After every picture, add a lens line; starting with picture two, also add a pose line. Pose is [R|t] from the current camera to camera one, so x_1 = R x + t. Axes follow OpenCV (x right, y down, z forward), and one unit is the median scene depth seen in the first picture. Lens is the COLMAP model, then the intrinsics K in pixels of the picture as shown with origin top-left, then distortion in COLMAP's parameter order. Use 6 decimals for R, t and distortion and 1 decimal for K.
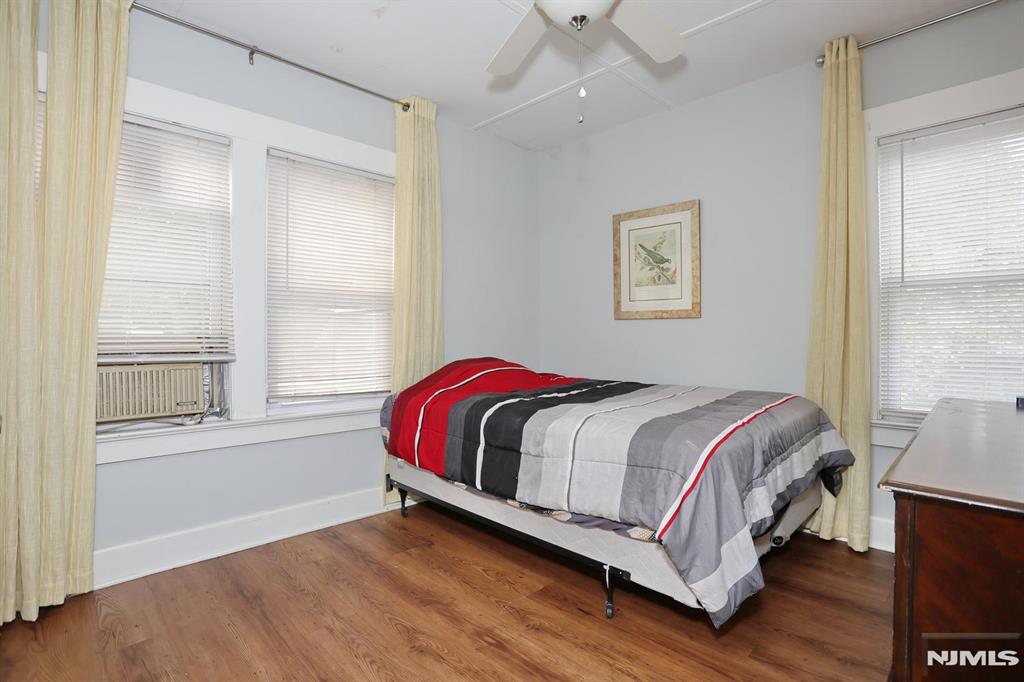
lens RADIAL K [[496.1, 0, 509.0], [0, 496.1, 337.7], [0, 0, 1]] dist [-0.074609, 0.032269]
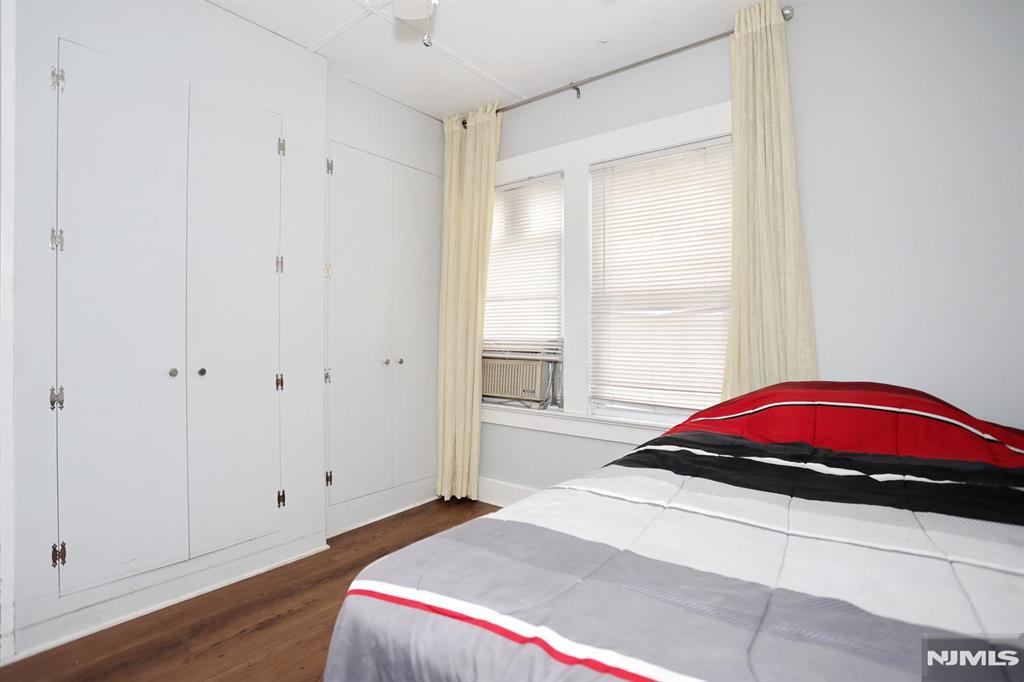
lens RADIAL K [[496.1, 0, 509.0], [0, 496.1, 337.7], [0, 0, 1]] dist [-0.074609, 0.032269]
pose [[0.117106, 0.009835, -0.993071, 0.612423], [-0.007780, 0.999929, 0.008985, -0.018703], [0.993089, 0.006674, 0.117174, 0.747678]]
